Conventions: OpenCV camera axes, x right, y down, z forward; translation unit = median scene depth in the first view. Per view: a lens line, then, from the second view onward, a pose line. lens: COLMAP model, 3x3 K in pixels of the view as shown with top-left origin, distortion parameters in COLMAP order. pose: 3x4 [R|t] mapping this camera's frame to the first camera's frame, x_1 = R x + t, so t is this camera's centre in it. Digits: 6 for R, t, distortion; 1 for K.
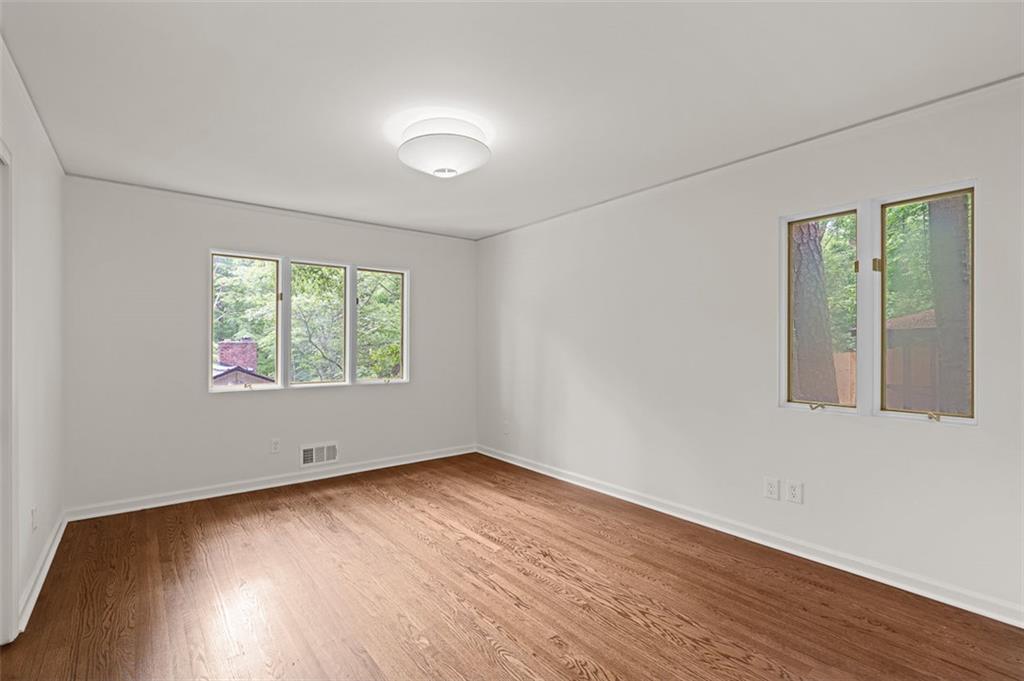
lens RADIAL K [[475.8, 0, 512.0], [0, 475.8, 340.5], [0, 0, 1]] dist [-0.000120, -0.000057]
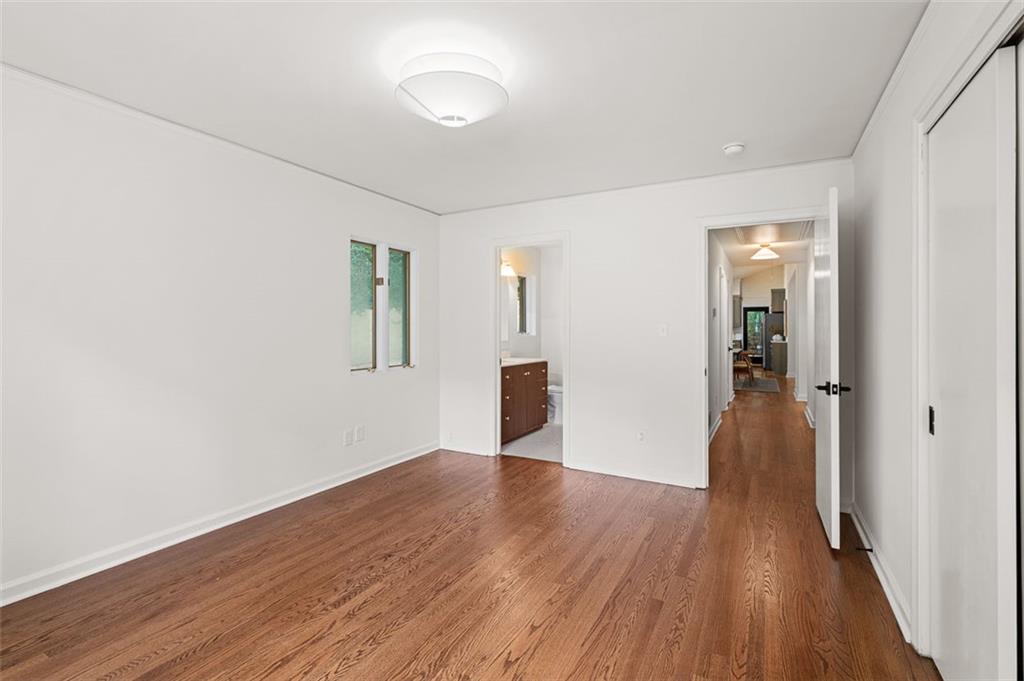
lens RADIAL K [[463.1, 0, 512.3], [0, 463.1, 328.8], [0, 0, 1]] dist [-0.000365, -0.000076]
pose [[-0.387184, 0.002474, 0.921999, -0.804060], [-0.008159, 0.999948, -0.006109, 0.015770], [-0.921966, -0.009888, -0.387144, 1.075637]]
